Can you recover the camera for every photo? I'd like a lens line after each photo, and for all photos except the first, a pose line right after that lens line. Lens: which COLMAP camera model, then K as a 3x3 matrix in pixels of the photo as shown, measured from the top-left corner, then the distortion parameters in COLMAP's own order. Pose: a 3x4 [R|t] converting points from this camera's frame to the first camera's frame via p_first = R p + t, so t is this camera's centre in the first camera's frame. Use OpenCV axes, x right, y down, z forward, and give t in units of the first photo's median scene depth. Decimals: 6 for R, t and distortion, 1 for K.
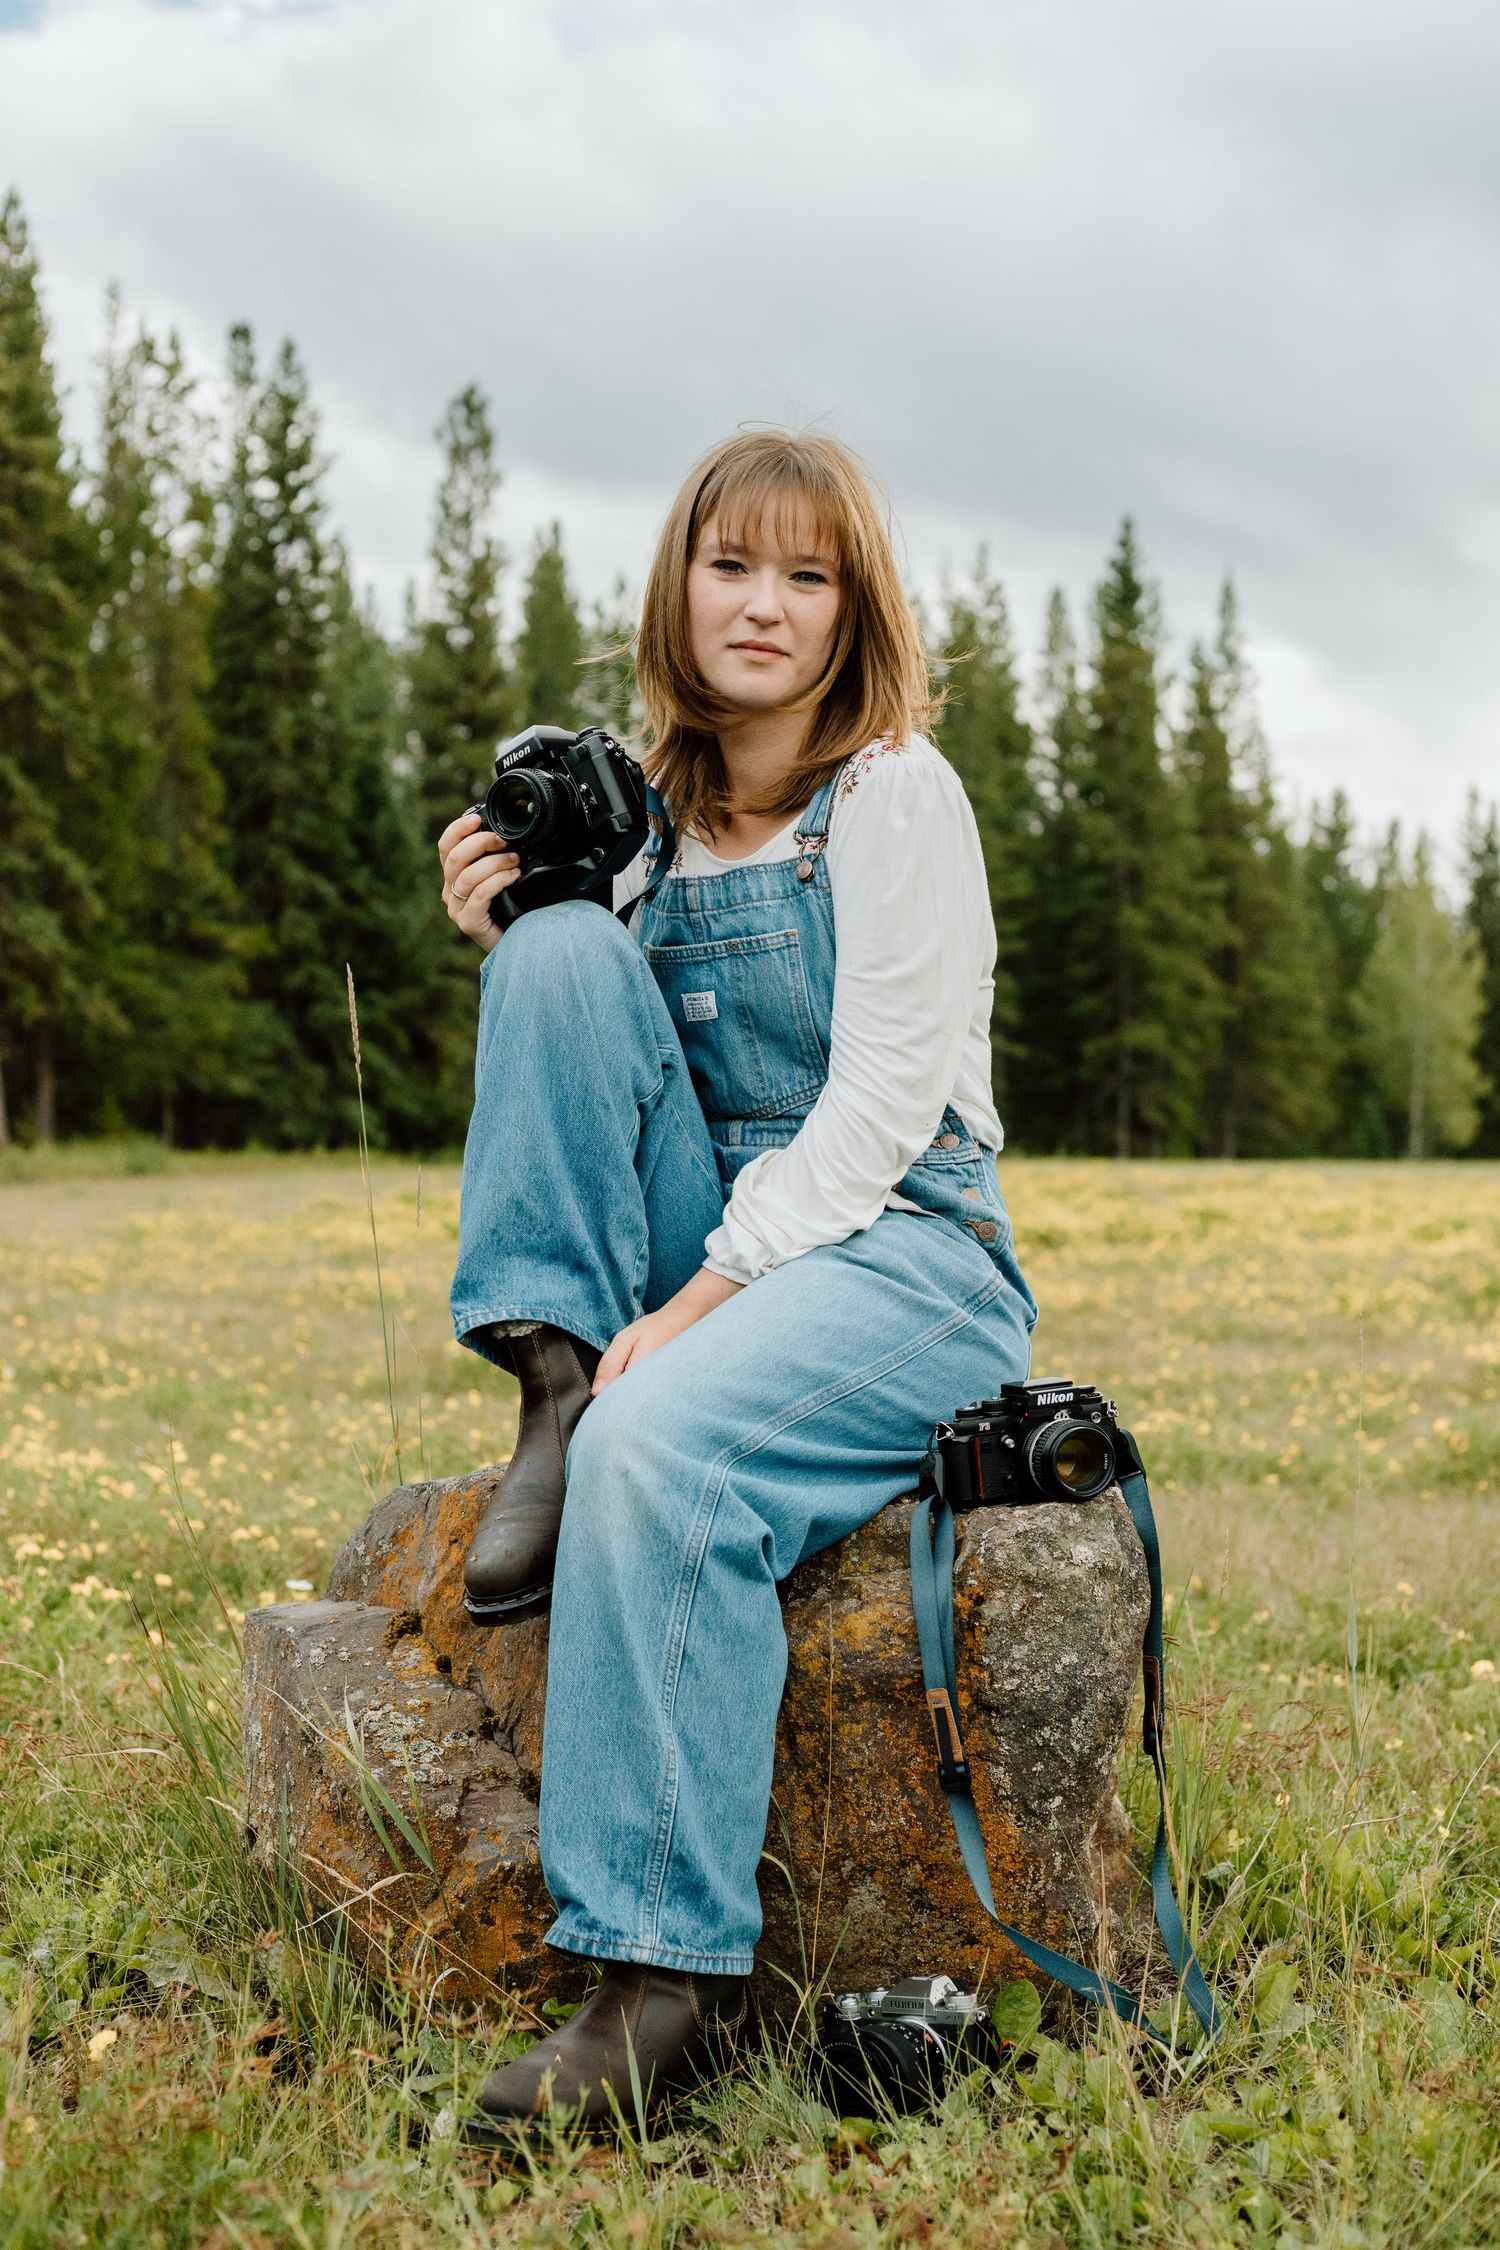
lens RADIAL K [[3560.9, 0, 750.0], [0, 3560.9, 1125.0], [0, 0, 1]] dist [0.072088, 0.183345]
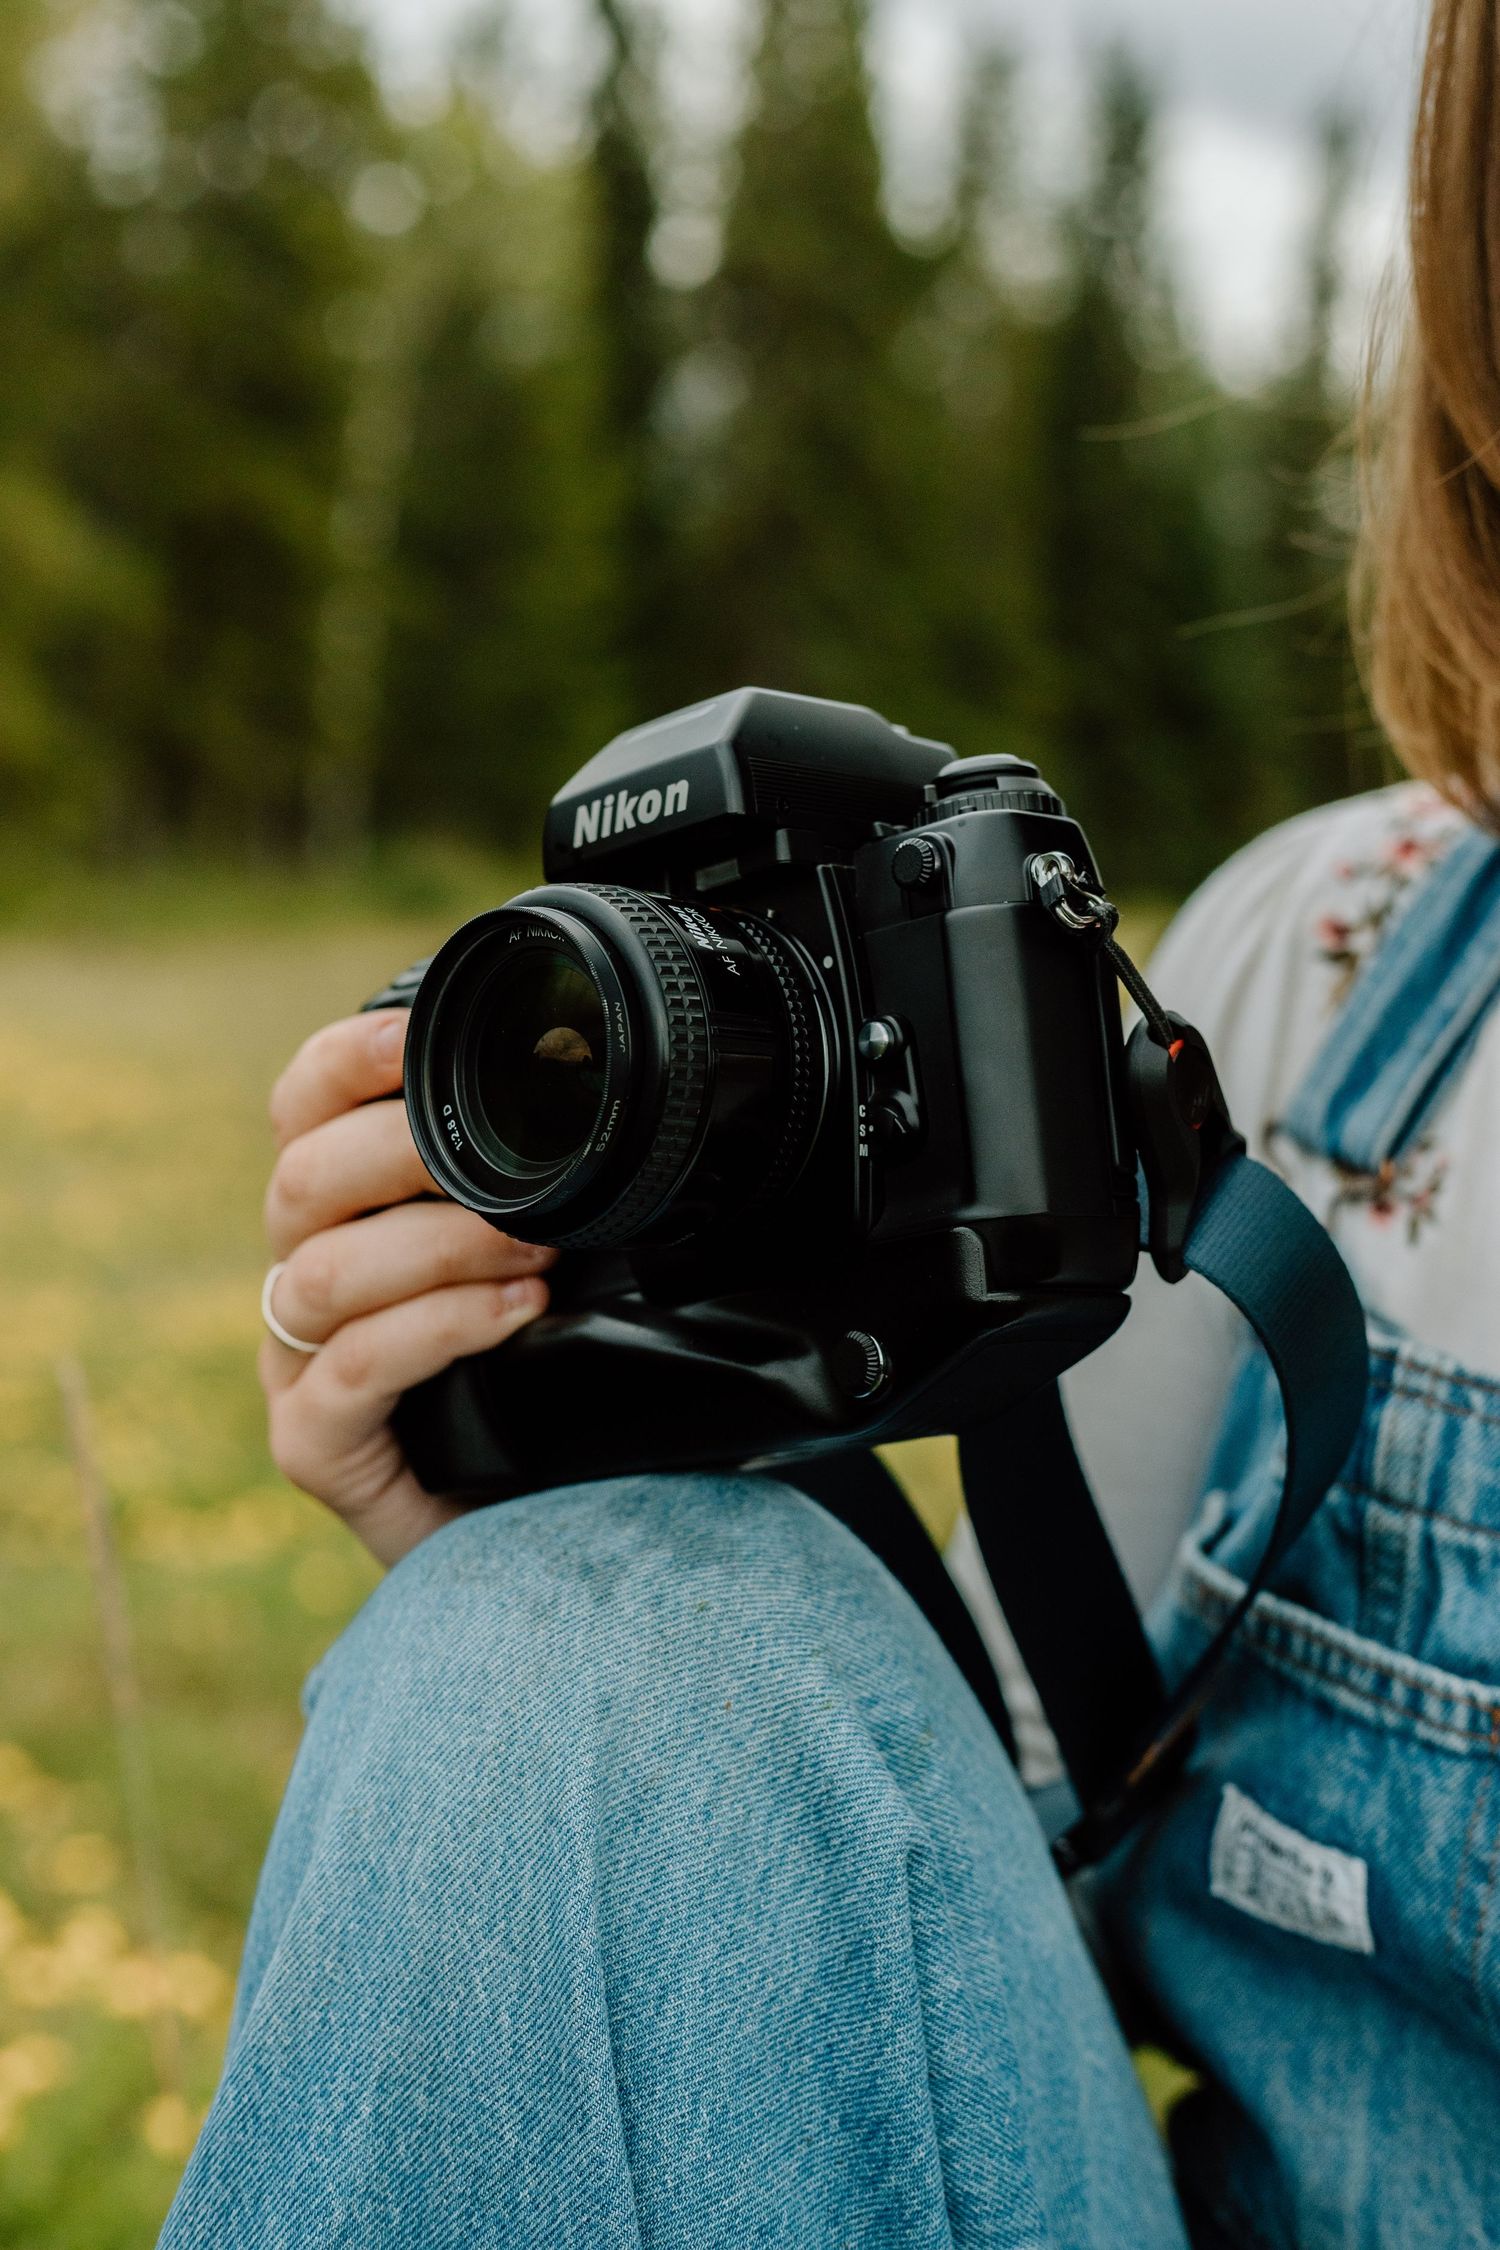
lens RADIAL K [[3560.9, 0, 750.0], [0, 3560.9, 1125.0], [0, 0, 1]] dist [0.072088, 0.183345]
pose [[0.947774, 0.255833, -0.190456, -0.013068], [-0.244891, 0.966299, 0.079337, -0.109344], [0.204335, -0.028553, 0.978485, 0.829433]]
